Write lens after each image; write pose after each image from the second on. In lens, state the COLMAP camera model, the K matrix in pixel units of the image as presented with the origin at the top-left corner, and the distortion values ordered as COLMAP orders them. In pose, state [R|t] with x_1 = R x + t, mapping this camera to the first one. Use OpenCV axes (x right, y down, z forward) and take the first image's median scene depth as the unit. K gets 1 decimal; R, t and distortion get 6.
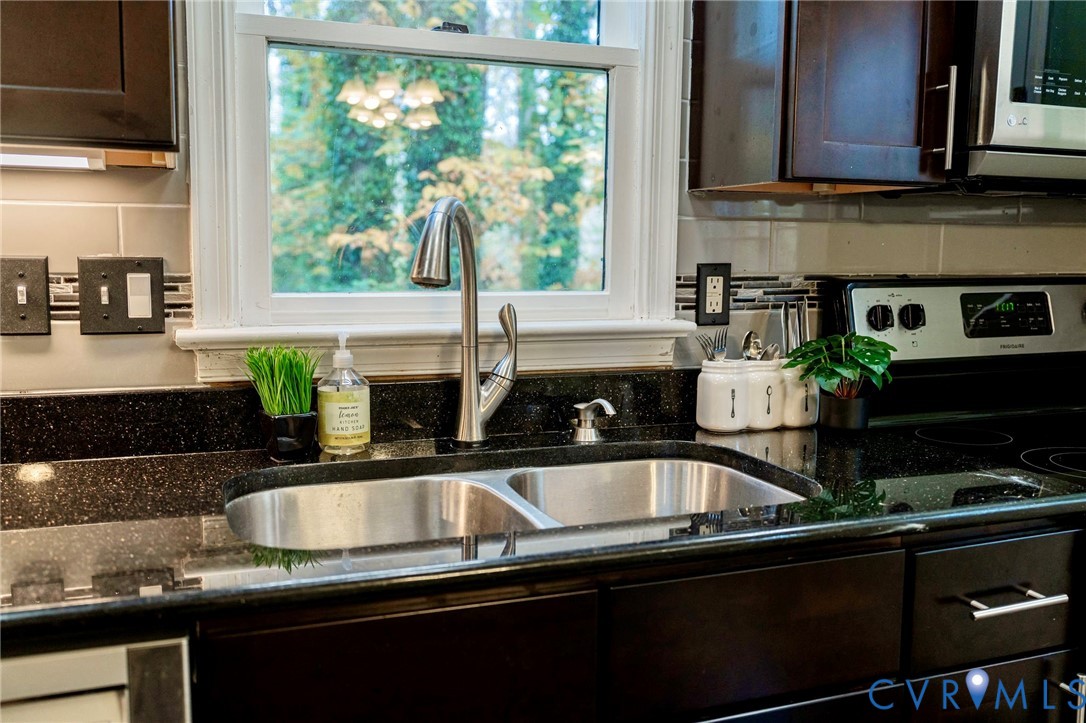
lens RADIAL K [[962.0, 0, 543.0], [0, 962.0, 361.5], [0, 0, 1]] dist [0.003300, 0.000507]
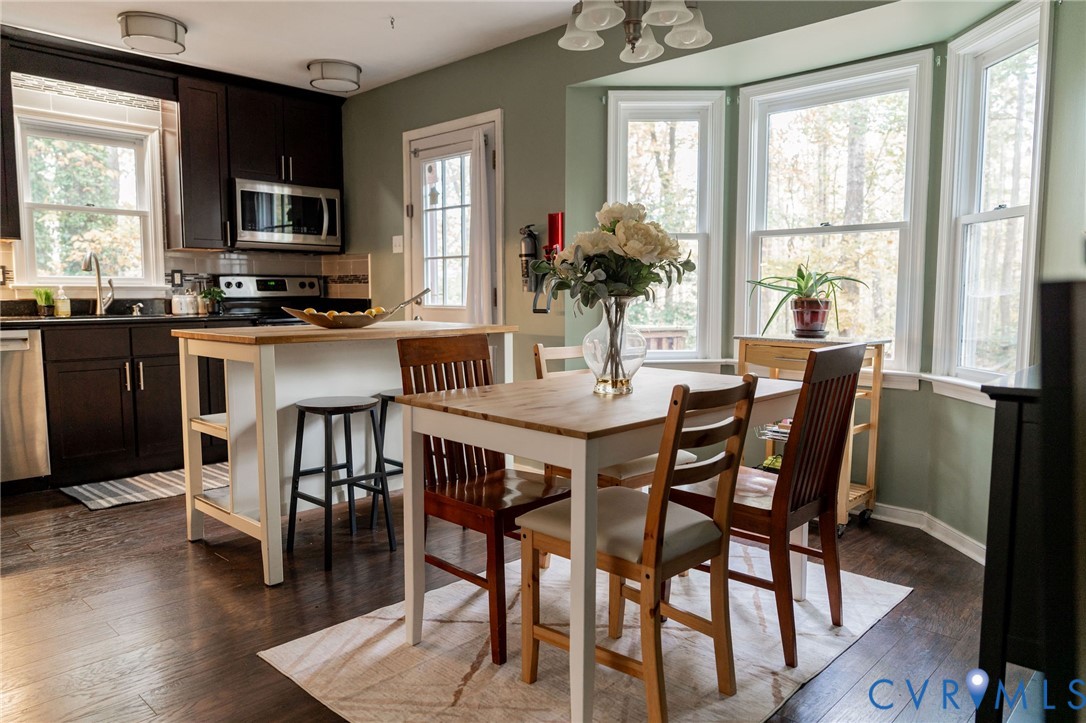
lens RADIAL K [[740.2, 0, 543.0], [0, 740.2, 361.5], [0, 0, 1]] dist [-0.017264, 0.004460]
pose [[0.901413, -0.048159, 0.430273, 0.225447], [0.057816, 0.998283, -0.009391, 0.371682], [-0.429082, 0.033342, 0.902650, -2.222784]]
